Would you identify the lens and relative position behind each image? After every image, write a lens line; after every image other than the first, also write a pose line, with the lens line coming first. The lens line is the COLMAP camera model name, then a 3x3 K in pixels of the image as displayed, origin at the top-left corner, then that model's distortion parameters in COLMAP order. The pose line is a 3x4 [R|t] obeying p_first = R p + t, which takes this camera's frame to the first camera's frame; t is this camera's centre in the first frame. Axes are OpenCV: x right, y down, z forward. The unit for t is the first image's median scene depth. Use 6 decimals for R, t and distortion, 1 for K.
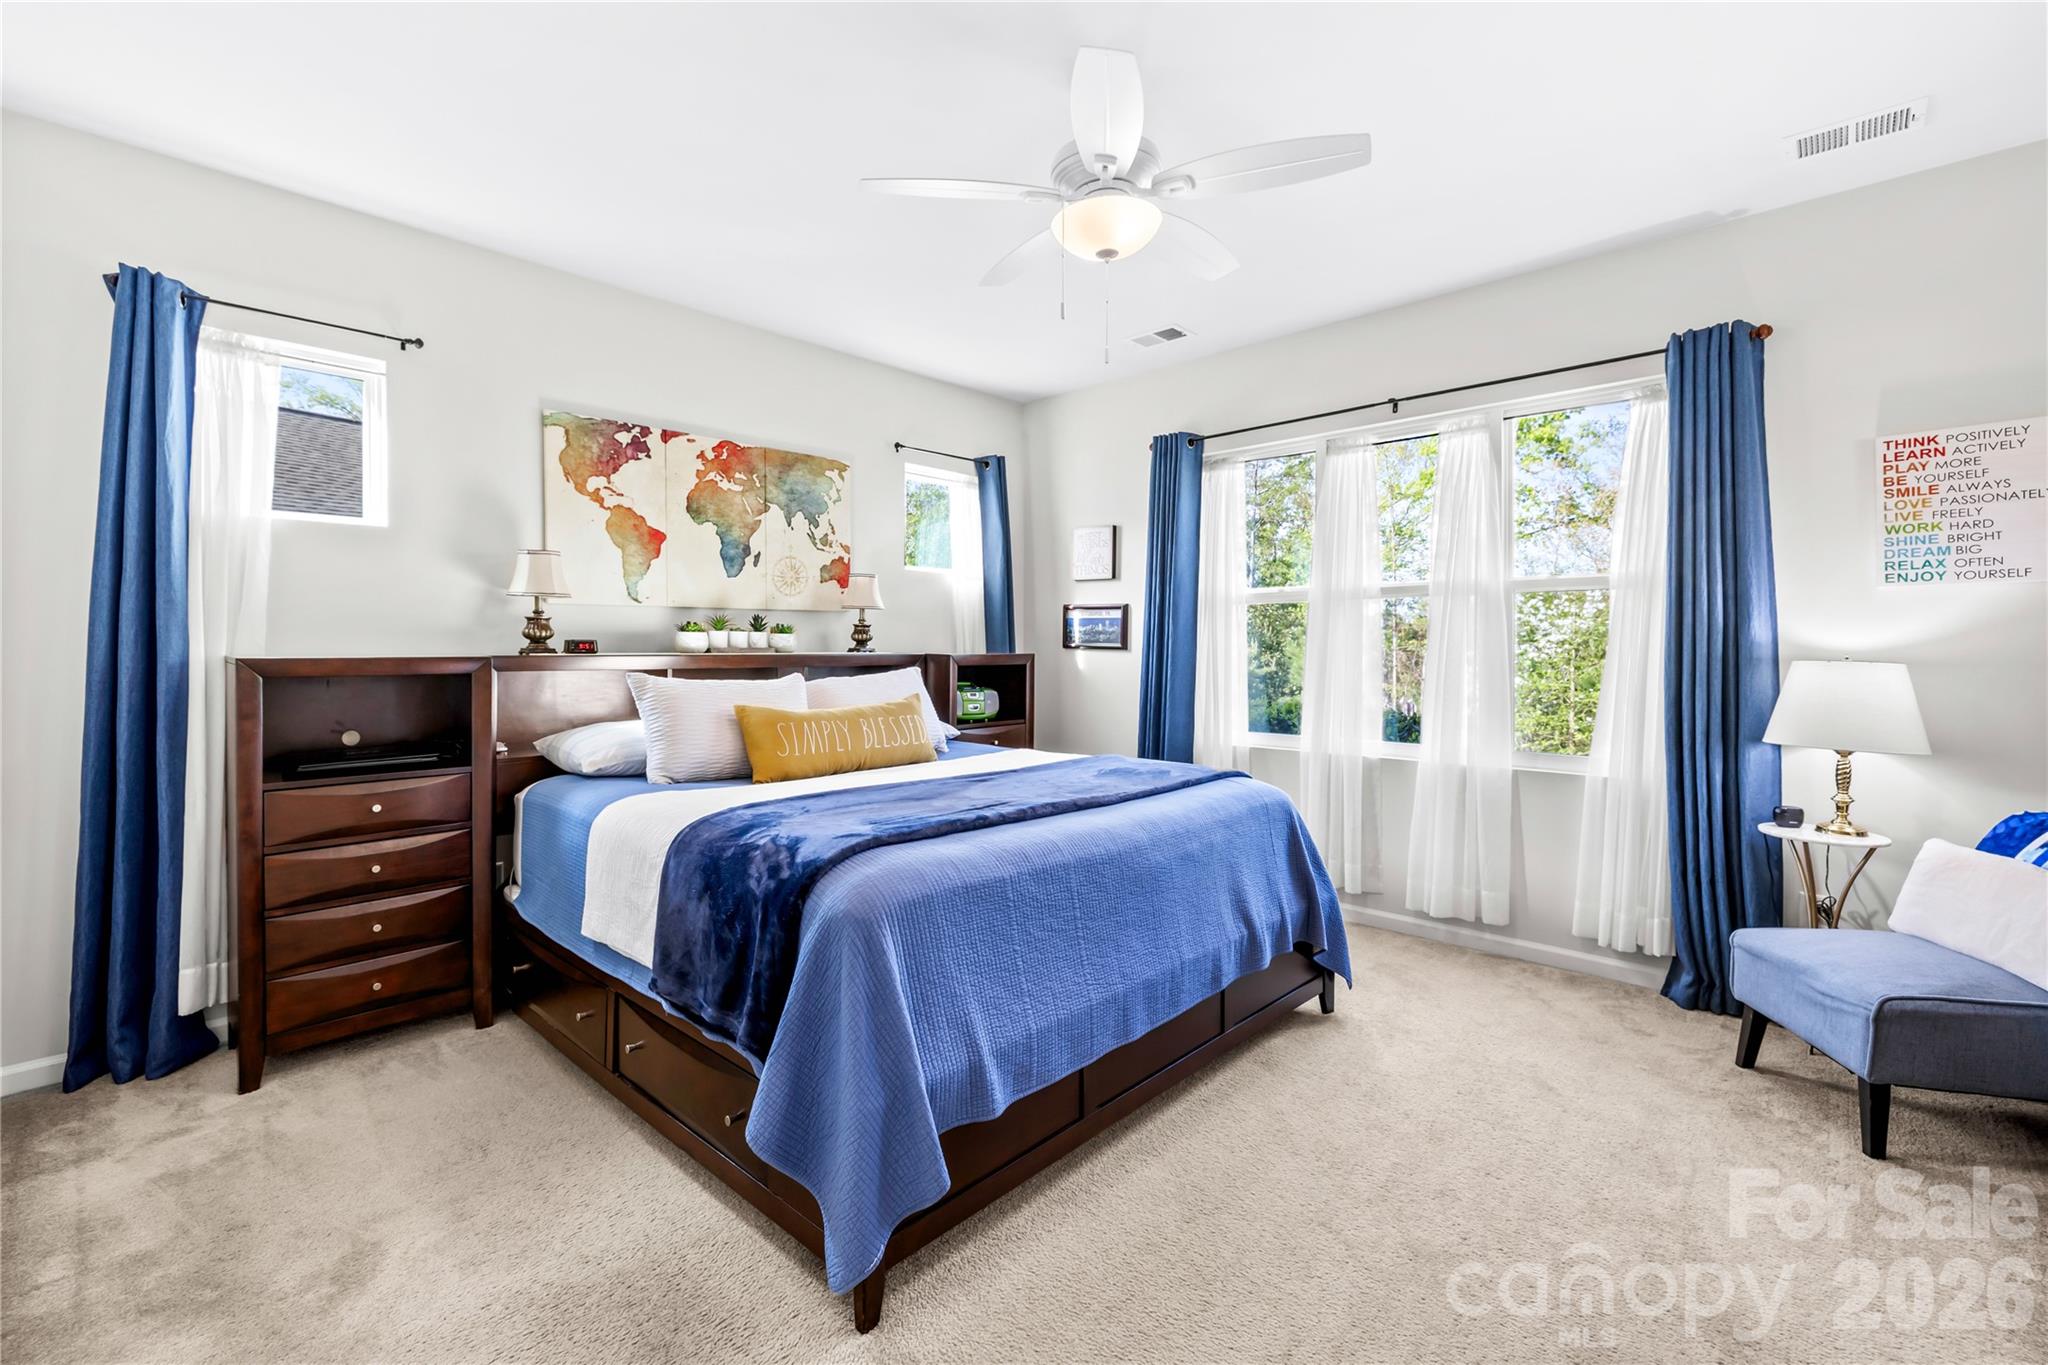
lens RADIAL K [[885.9, 0, 974.8], [0, 885.9, 645.4], [0, 0, 1]] dist [-0.000151, 0.000101]
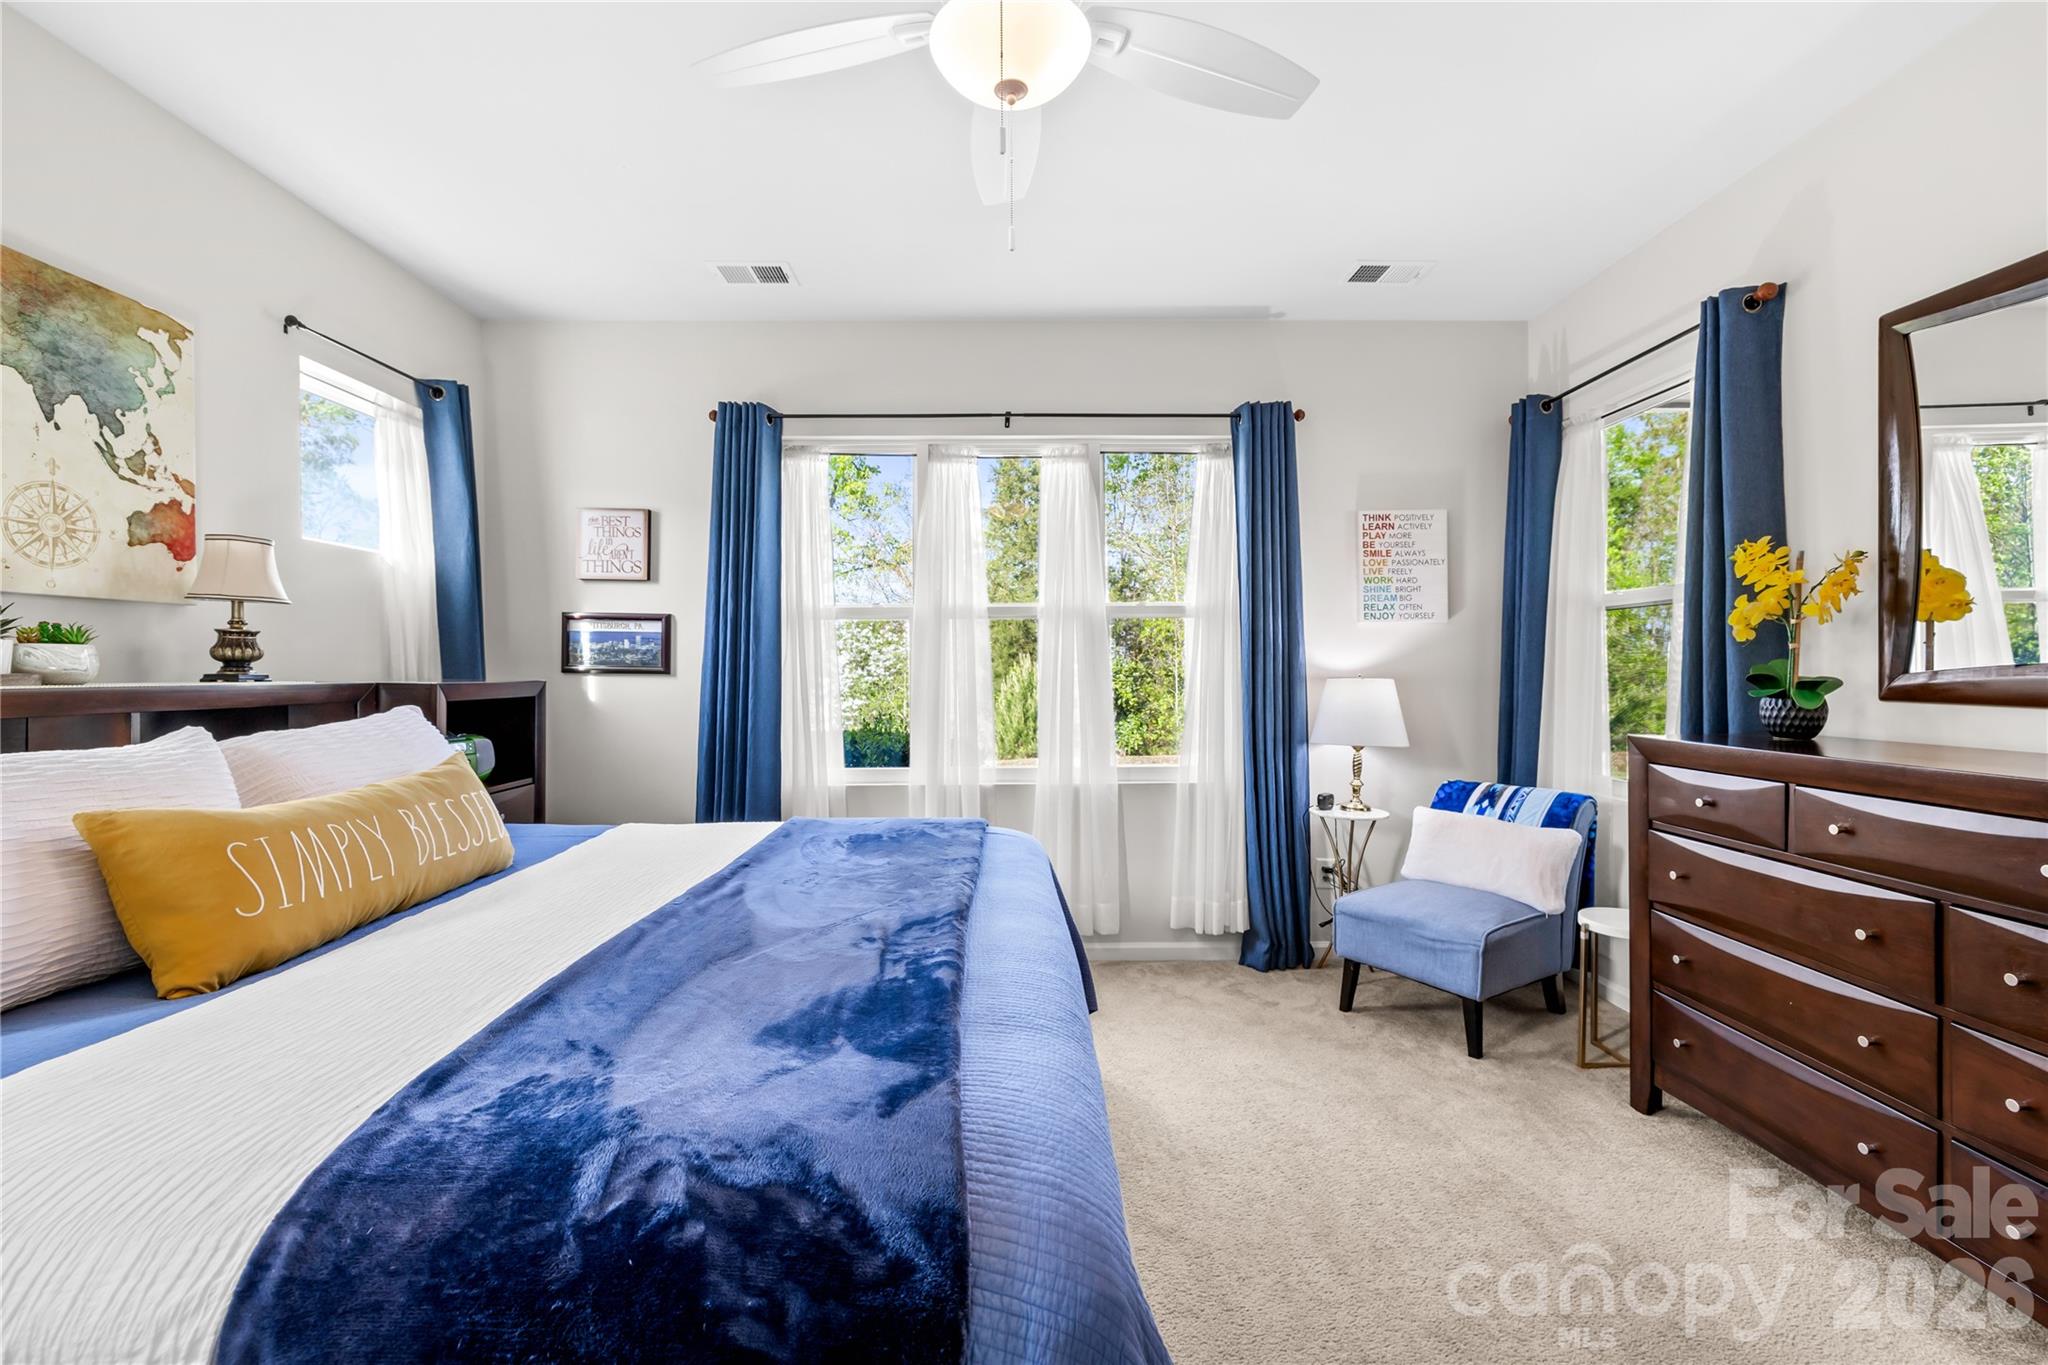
lens RADIAL K [[866.6, 0, 999.8], [0, 866.6, 672.6], [0, 0, 1]] dist [-0.001748, -0.000234]
pose [[0.693468, -0.004934, 0.720471, -0.189542], [0.003468, 0.999988, 0.003510, 0.002048], [-0.720479, 0.000065, 0.693477, 0.304310]]
